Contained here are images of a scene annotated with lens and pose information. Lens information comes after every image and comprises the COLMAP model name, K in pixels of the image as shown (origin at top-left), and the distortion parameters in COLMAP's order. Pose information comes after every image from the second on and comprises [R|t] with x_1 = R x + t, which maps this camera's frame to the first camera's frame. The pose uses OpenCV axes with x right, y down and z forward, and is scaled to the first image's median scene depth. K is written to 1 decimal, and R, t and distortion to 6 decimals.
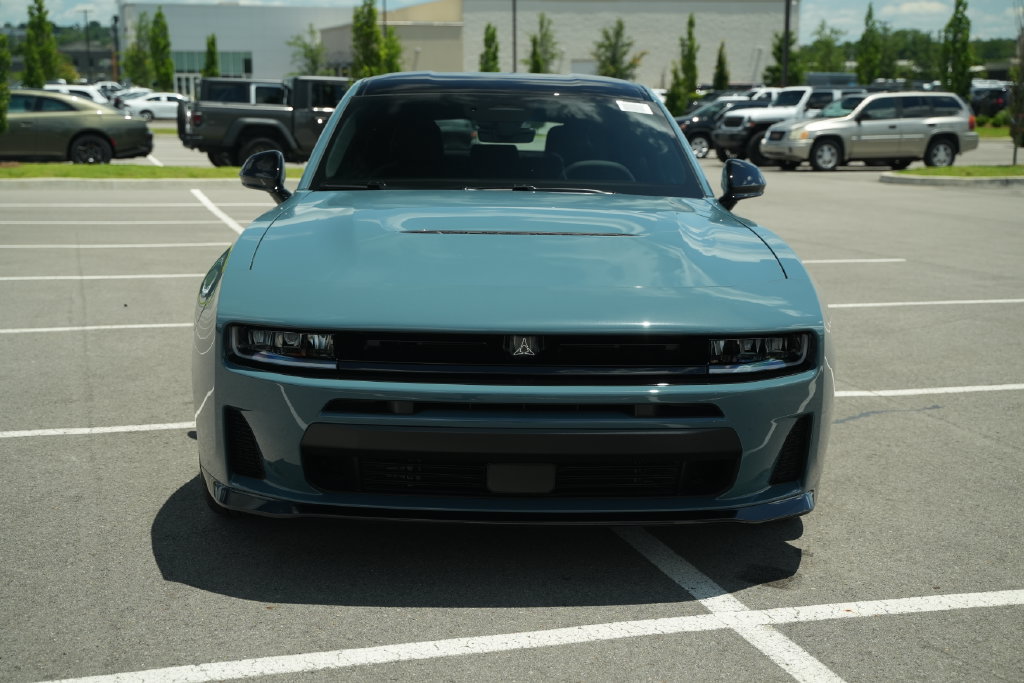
lens RADIAL K [[1432.3, 0, 431.1], [0, 1432.3, 401.8], [0, 0, 1]] dist [0.023251, 0.200569]
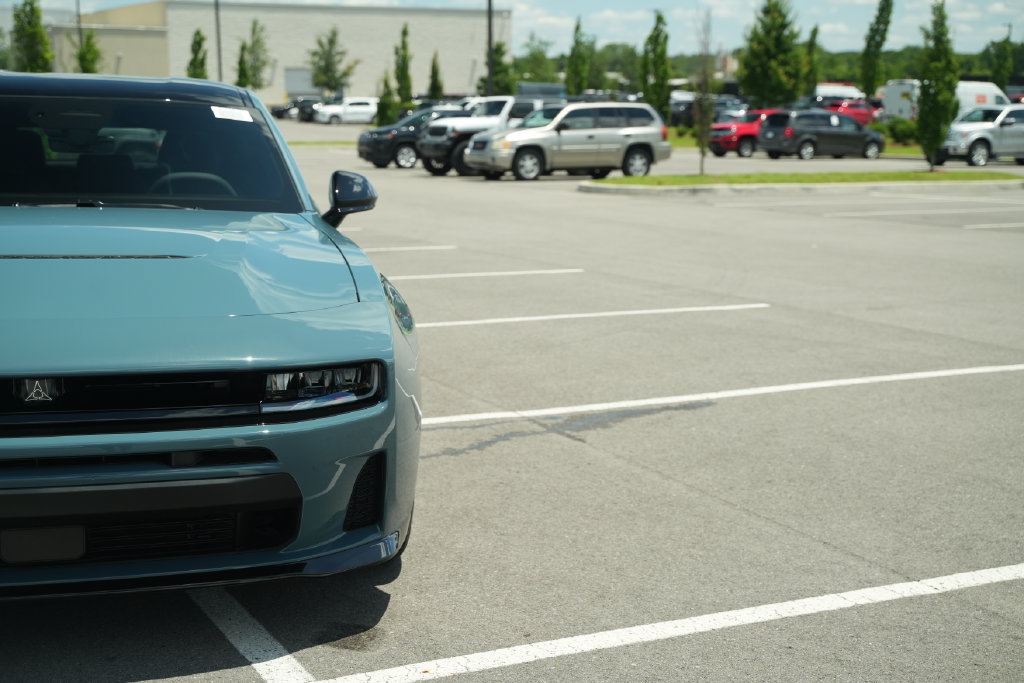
lens RADIAL K [[1436.1, 0, 512.0], [0, 1436.1, 341.5], [0, 0, 1]] dist [0.078397, 0.143101]
pose [[0.979097, -0.032926, 0.200709, 0.060352], [0.042572, 0.998127, -0.043934, -0.006417], [-0.198887, 0.051560, 0.978665, 0.036048]]
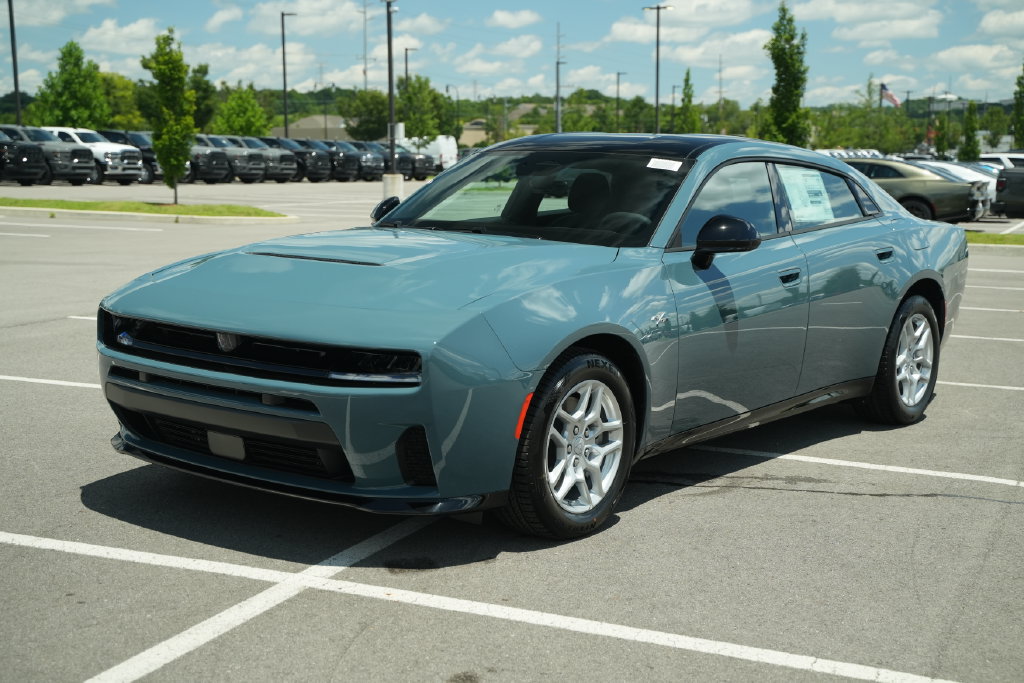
lens RADIAL K [[1436.1, 0, 512.0], [0, 1436.1, 341.5], [0, 0, 1]] dist [0.078397, 0.143101]
pose [[0.747354, 0.075248, -0.660151, 0.402177], [-0.134079, 0.990206, -0.038920, -0.008476], [0.650757, 0.117599, 0.750124, 0.065290]]
